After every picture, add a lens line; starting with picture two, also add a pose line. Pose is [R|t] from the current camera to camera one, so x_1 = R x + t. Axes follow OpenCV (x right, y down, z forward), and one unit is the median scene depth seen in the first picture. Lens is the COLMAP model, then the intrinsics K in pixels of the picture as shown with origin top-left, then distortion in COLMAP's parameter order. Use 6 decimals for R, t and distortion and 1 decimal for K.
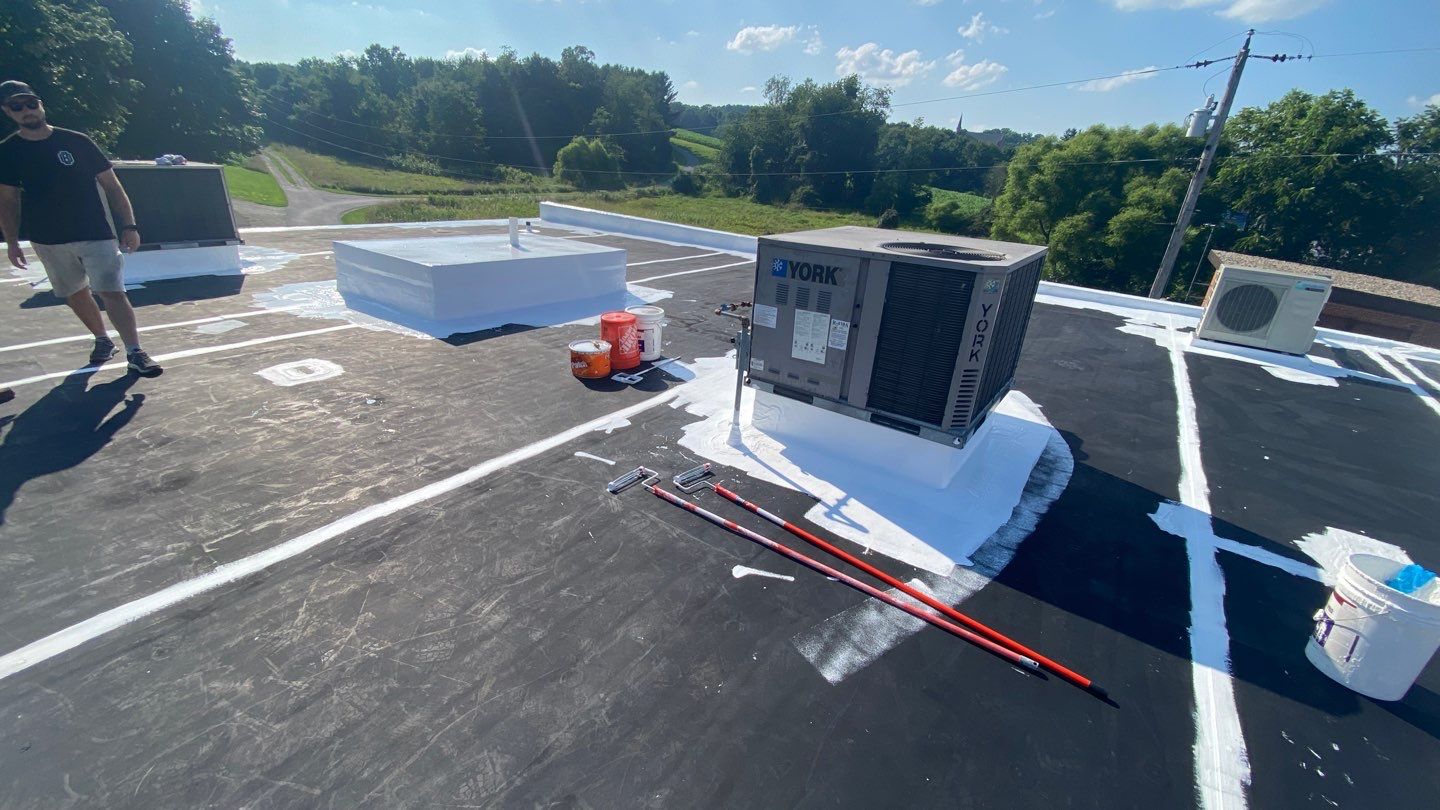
lens RADIAL K [[580.9, 0, 712.7], [0, 580.9, 414.4], [0, 0, 1]] dist [0.008943, -0.015193]
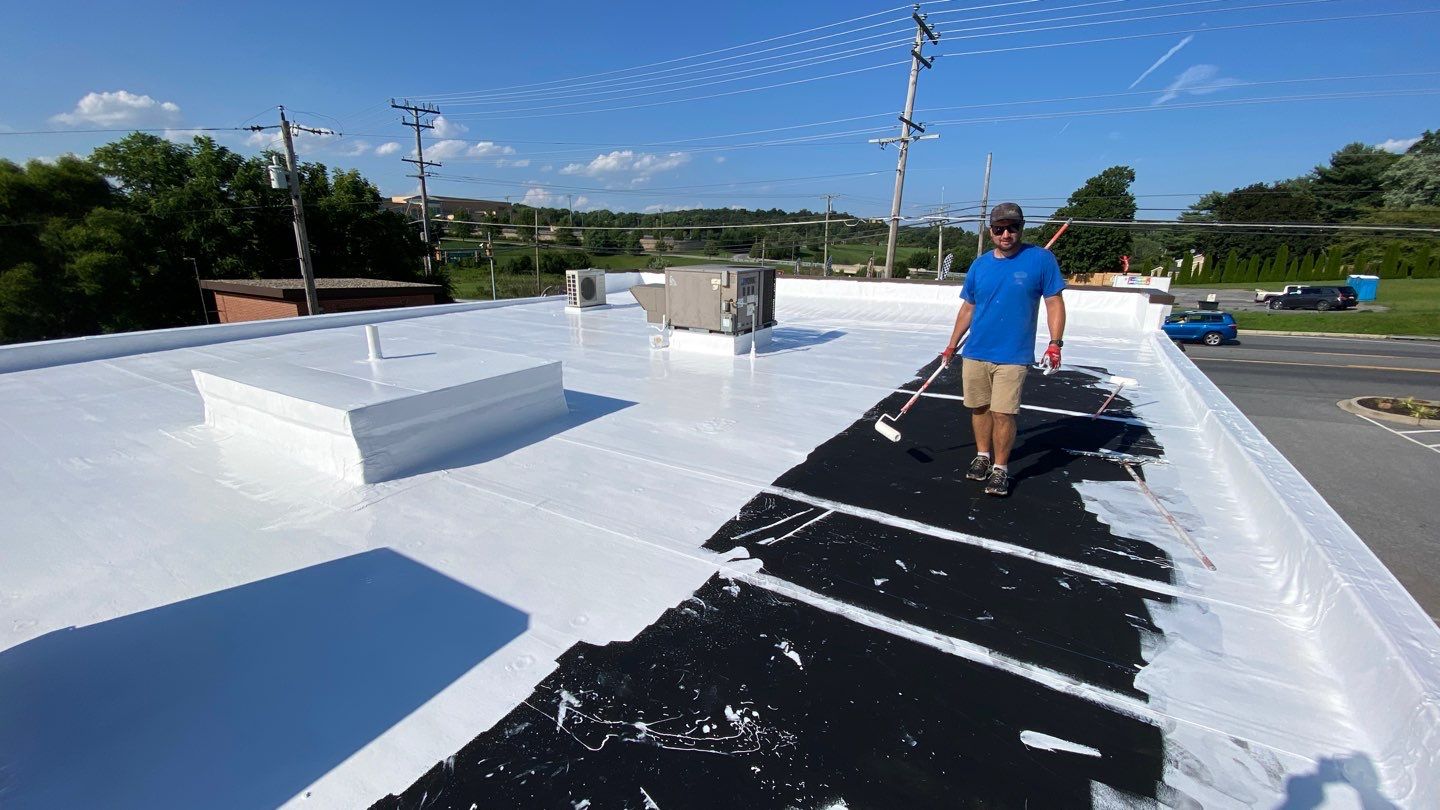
lens RADIAL K [[580.9, 0, 713.8], [0, 580.9, 413.1], [0, 0, 1]] dist [0.008943, -0.015193]
pose [[-0.084293, -0.346355, 0.934309, -0.489297], [0.380333, 0.855473, 0.351444, -0.142370], [-0.921000, 0.384973, 0.059620, 0.244531]]
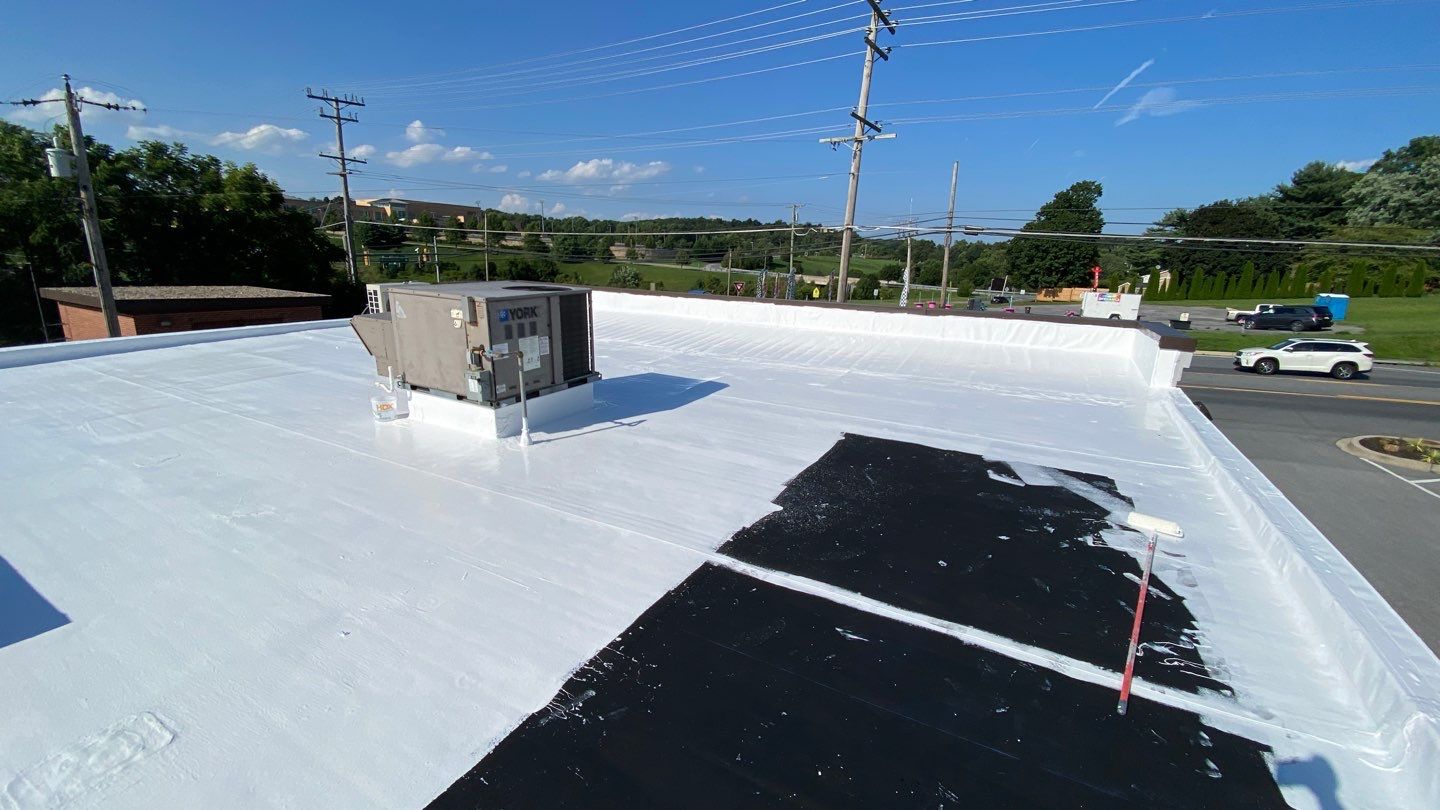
lens RADIAL K [[580.9, 0, 715.2], [0, 580.9, 415.7], [0, 0, 1]] dist [0.008943, -0.015193]
pose [[-0.123165, -0.337032, 0.933402, -0.284976], [0.362253, 0.860391, 0.358469, -0.075669], [-0.923906, 0.382279, 0.016121, 0.122043]]
